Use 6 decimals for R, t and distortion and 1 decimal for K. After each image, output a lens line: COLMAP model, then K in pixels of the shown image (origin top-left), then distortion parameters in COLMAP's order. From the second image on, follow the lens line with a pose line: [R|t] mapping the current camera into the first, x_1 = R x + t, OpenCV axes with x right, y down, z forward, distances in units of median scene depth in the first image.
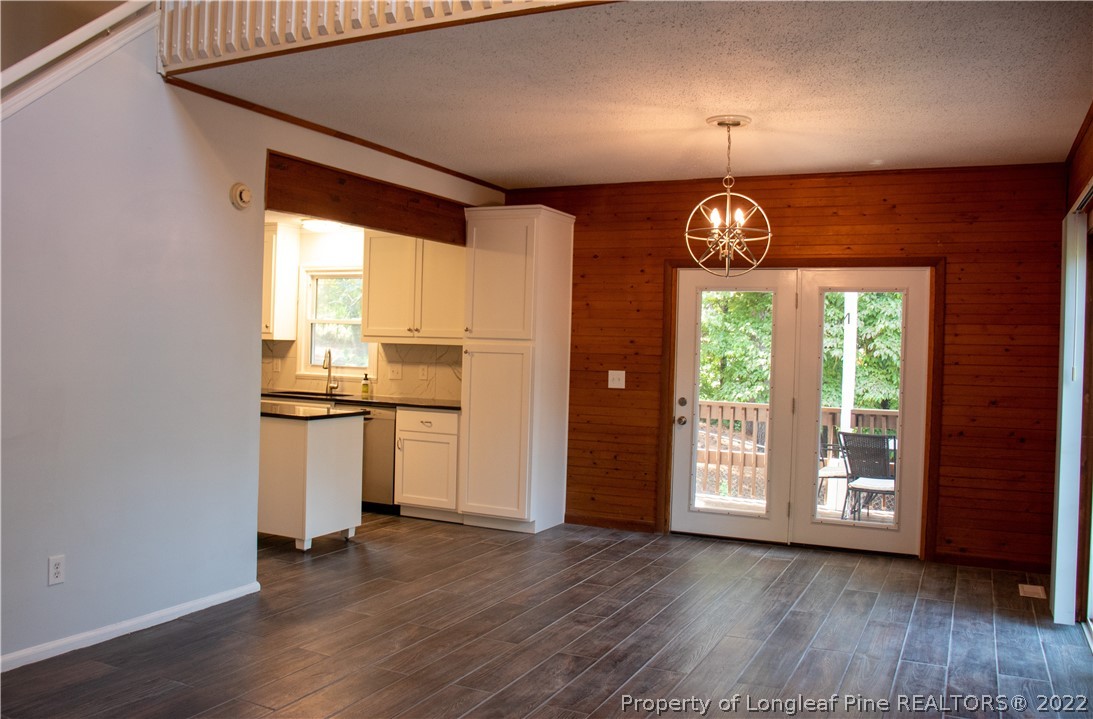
lens RADIAL K [[932.3, 0, 546.5], [0, 932.3, 359.5], [0, 0, 1]] dist [-0.118277, 0.007138]
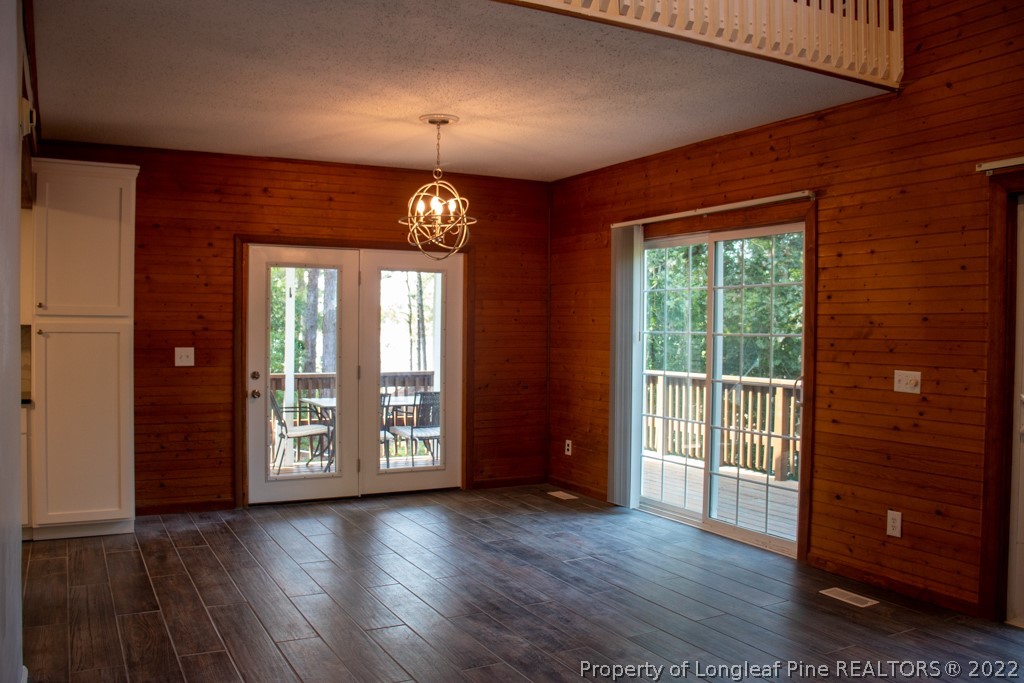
lens RADIAL K [[853.3, 0, 493.2], [0, 853.3, 341.0], [0, 0, 1]] dist [-0.196578, 0.236559]
pose [[0.602665, -0.034559, 0.797246, -0.416354], [0.021070, 0.999403, 0.027396, -0.011576], [-0.797716, 0.000287, 0.603033, 0.233505]]
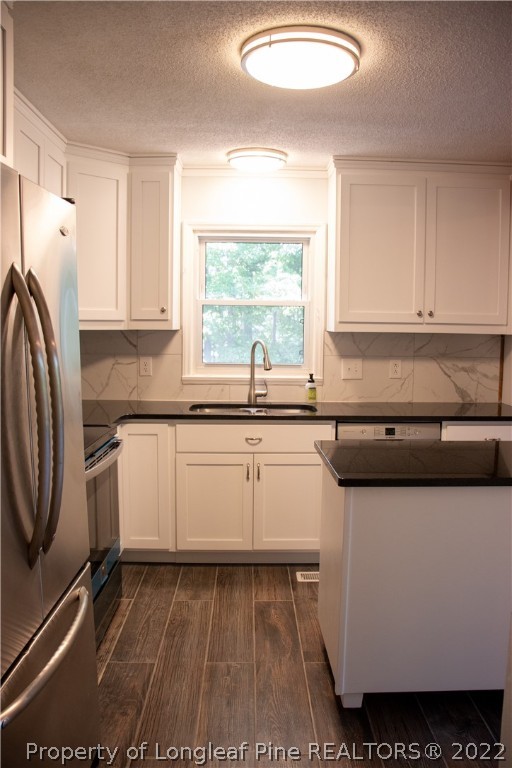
lens RADIAL K [[640.0, 0, 256.0], [0, 640.0, 384.0], [0, 0, 1]] dist [-0.196578, 0.236559]
pose [[0.898561, -0.059792, 0.434755, -0.514511], [0.023674, 0.995837, 0.088028, -0.024985], [-0.438209, -0.068806, 0.896236, 0.642943]]
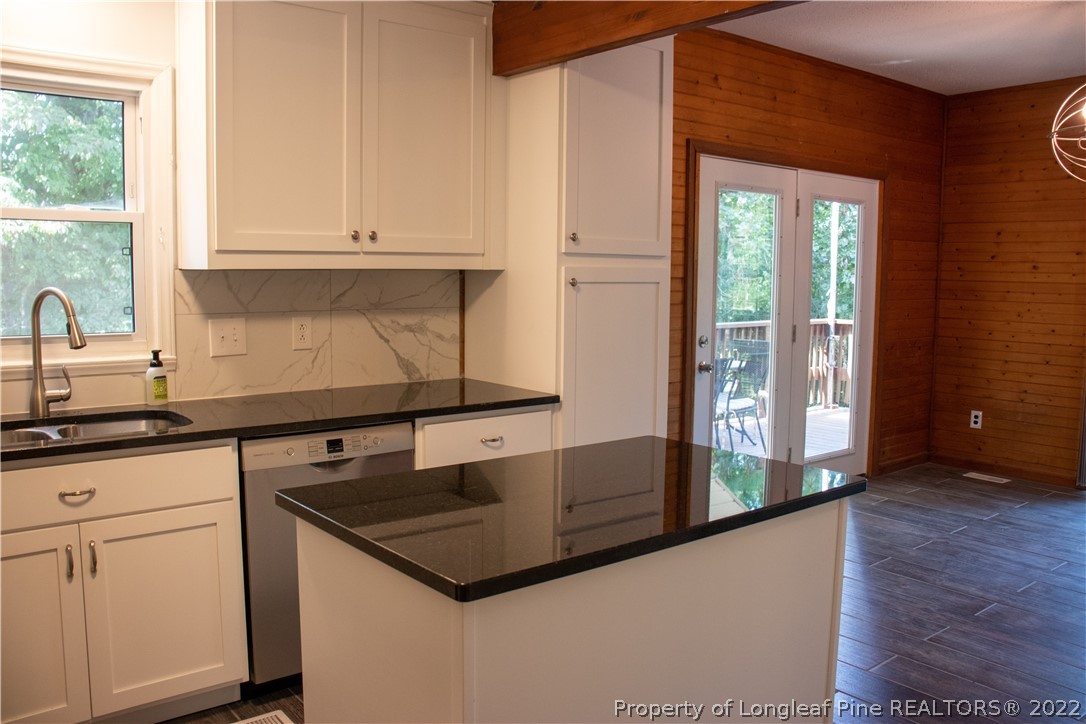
lens RADIAL K [[888.3, 0, 543.0], [0, 888.3, 362.0], [0, 0, 1]] dist [-0.166392, 0.115494]
pose [[0.439171, -0.115190, 0.890988, -0.504647], [0.019325, 0.992728, 0.118817, -0.021940], [-0.898195, -0.034963, 0.438204, 0.790932]]
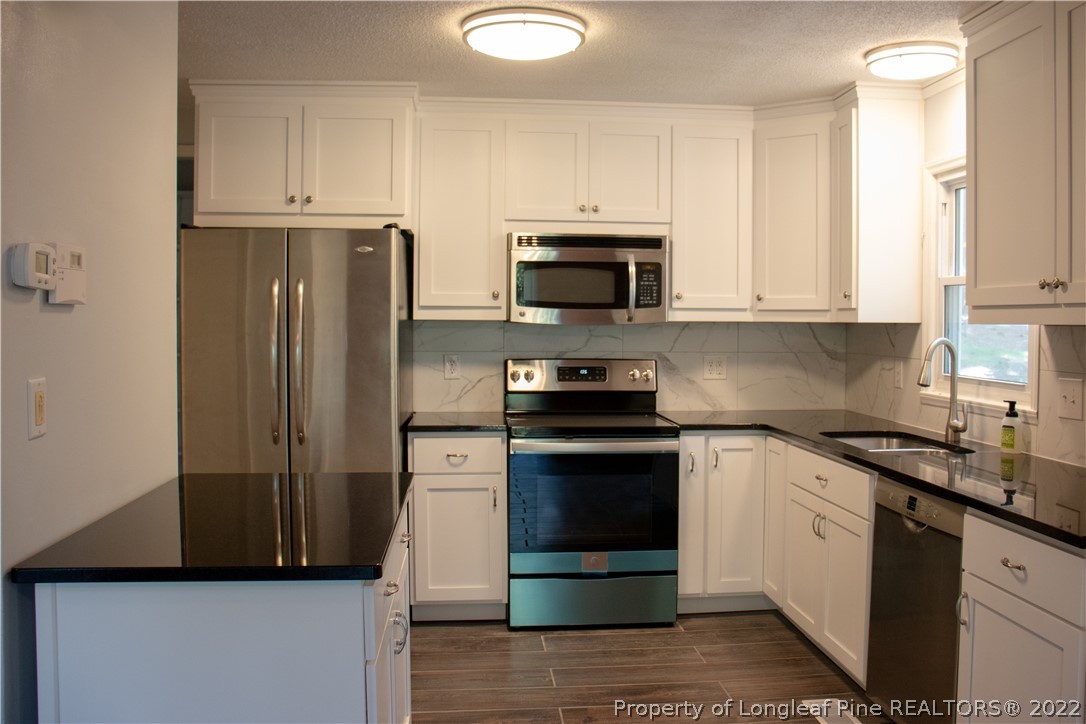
lens RADIAL K [[982.4, 0, 600.7], [0, 982.4, 343.5], [0, 0, 1]] dist [-0.111526, 0.009483]
pose [[0.542677, -0.004401, -0.839930, 0.071776], [-0.005593, 0.999945, -0.008853, -0.005765], [0.839923, 0.009502, 0.542623, 0.701436]]
